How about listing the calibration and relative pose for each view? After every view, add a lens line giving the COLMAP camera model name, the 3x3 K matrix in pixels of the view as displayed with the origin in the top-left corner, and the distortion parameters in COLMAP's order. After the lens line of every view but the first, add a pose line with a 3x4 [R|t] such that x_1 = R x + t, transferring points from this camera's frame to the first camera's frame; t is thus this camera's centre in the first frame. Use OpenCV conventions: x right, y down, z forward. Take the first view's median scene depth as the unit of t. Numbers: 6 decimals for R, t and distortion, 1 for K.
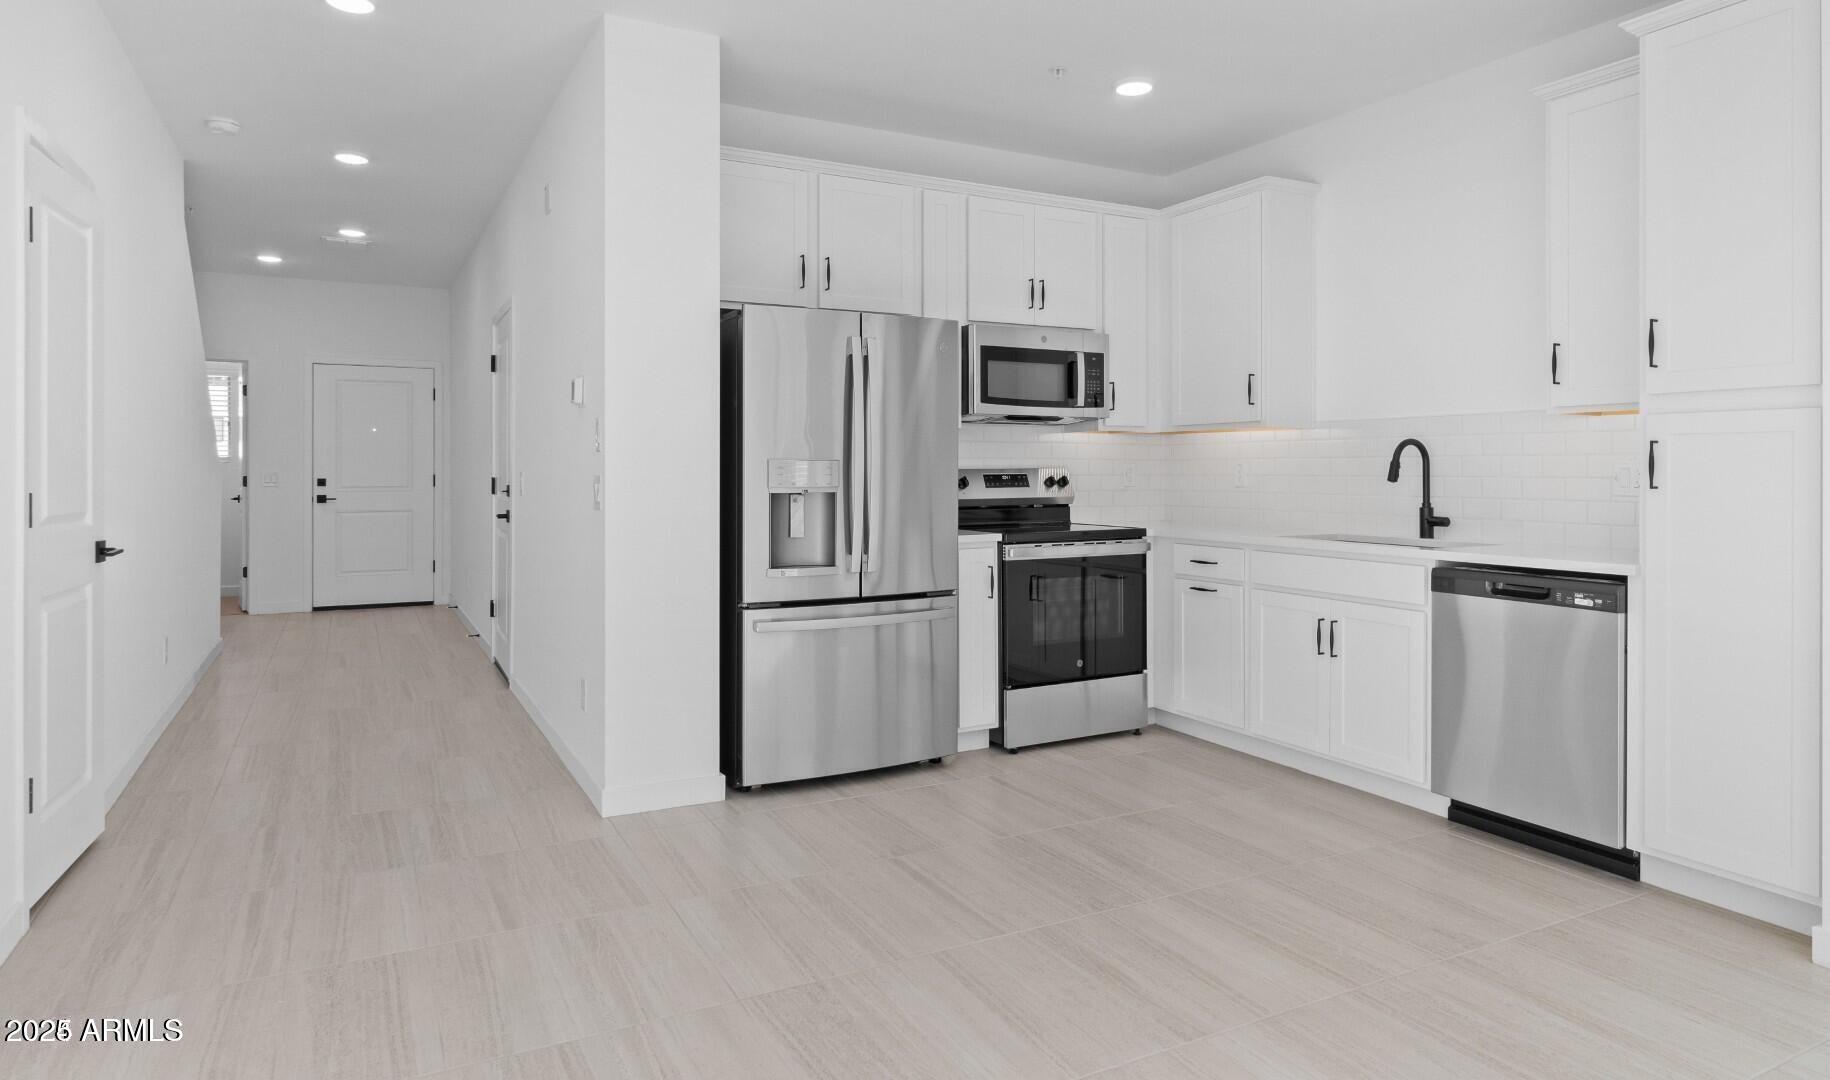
lens RADIAL K [[1045.8, 0, 915.6], [0, 1045.8, 476.2], [0, 0, 1]] dist [-0.002024, -0.000439]
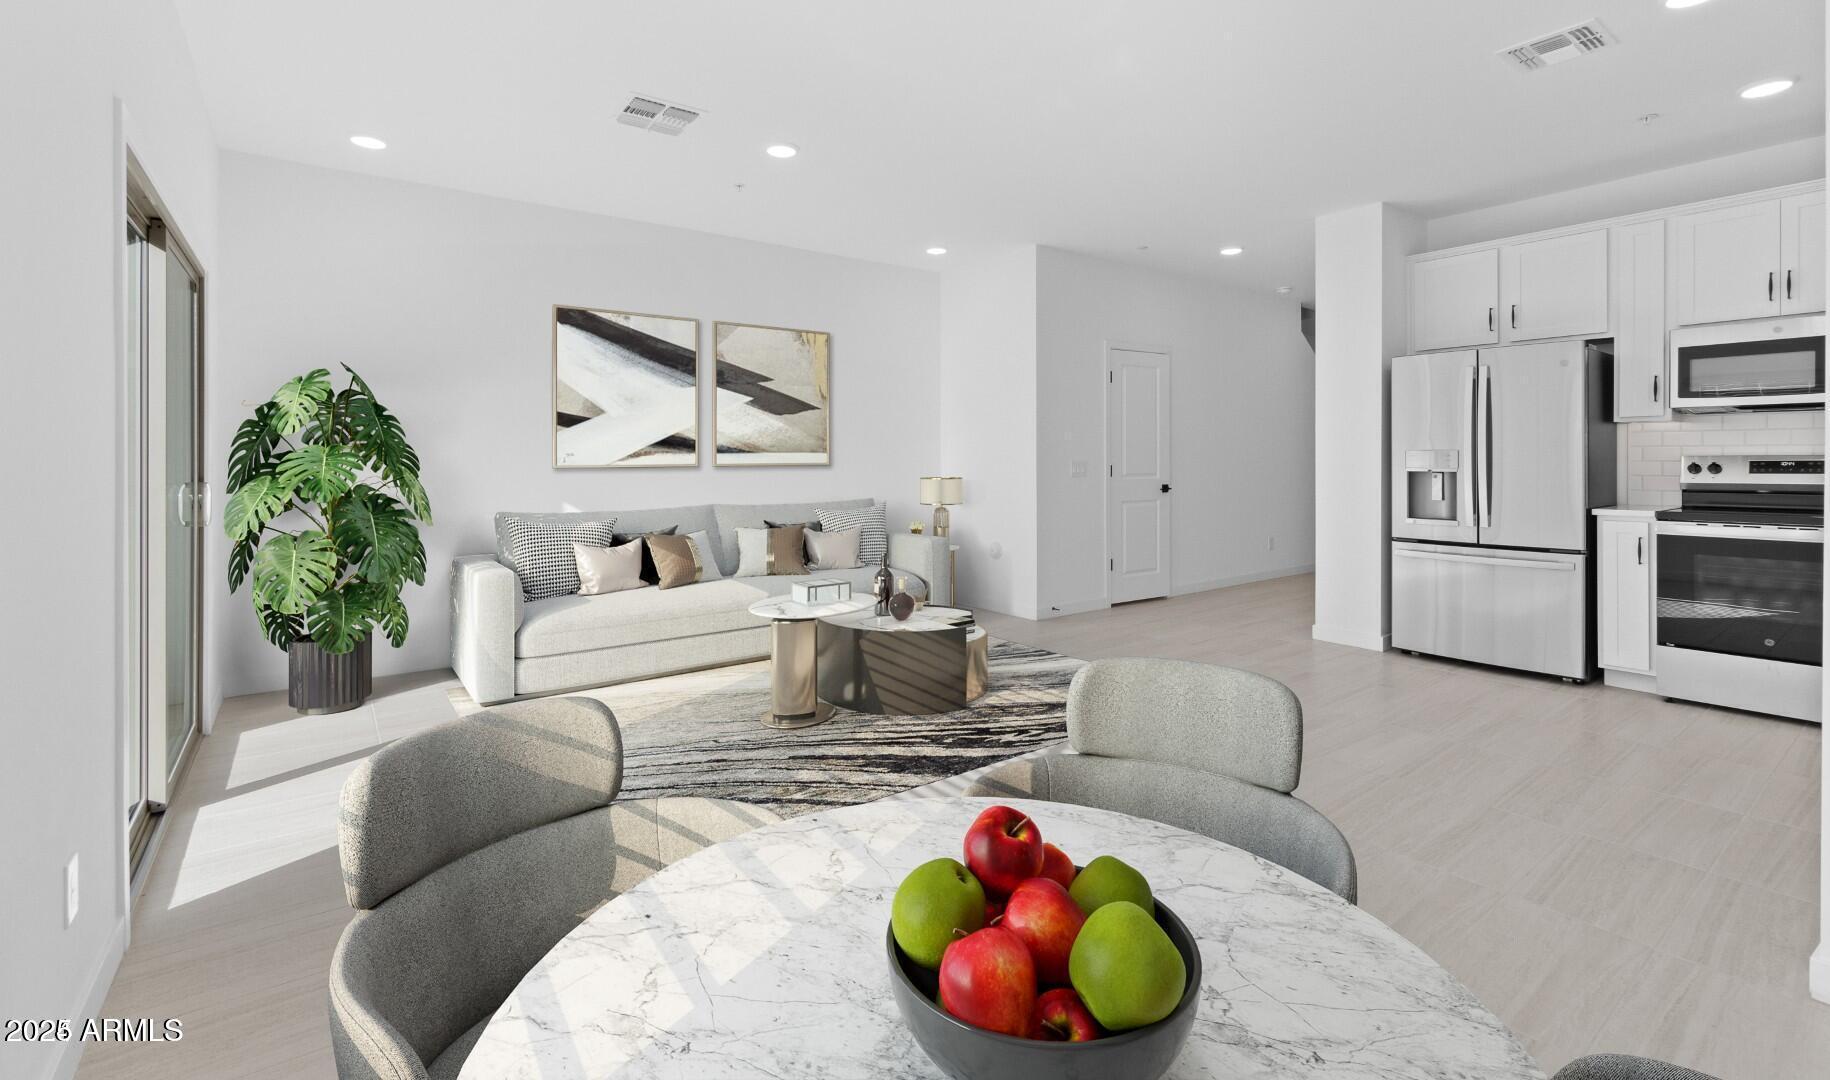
lens RADIAL K [[798.2, 0, 908.4], [0, 798.2, 478.2], [0, 0, 1]] dist [-0.000846, -0.000167]
pose [[0.147286, 0.025372, -0.988768, 0.955865], [-0.003680, 0.999678, 0.025103, -0.001424], [0.989087, -0.000058, 0.147332, 0.044787]]
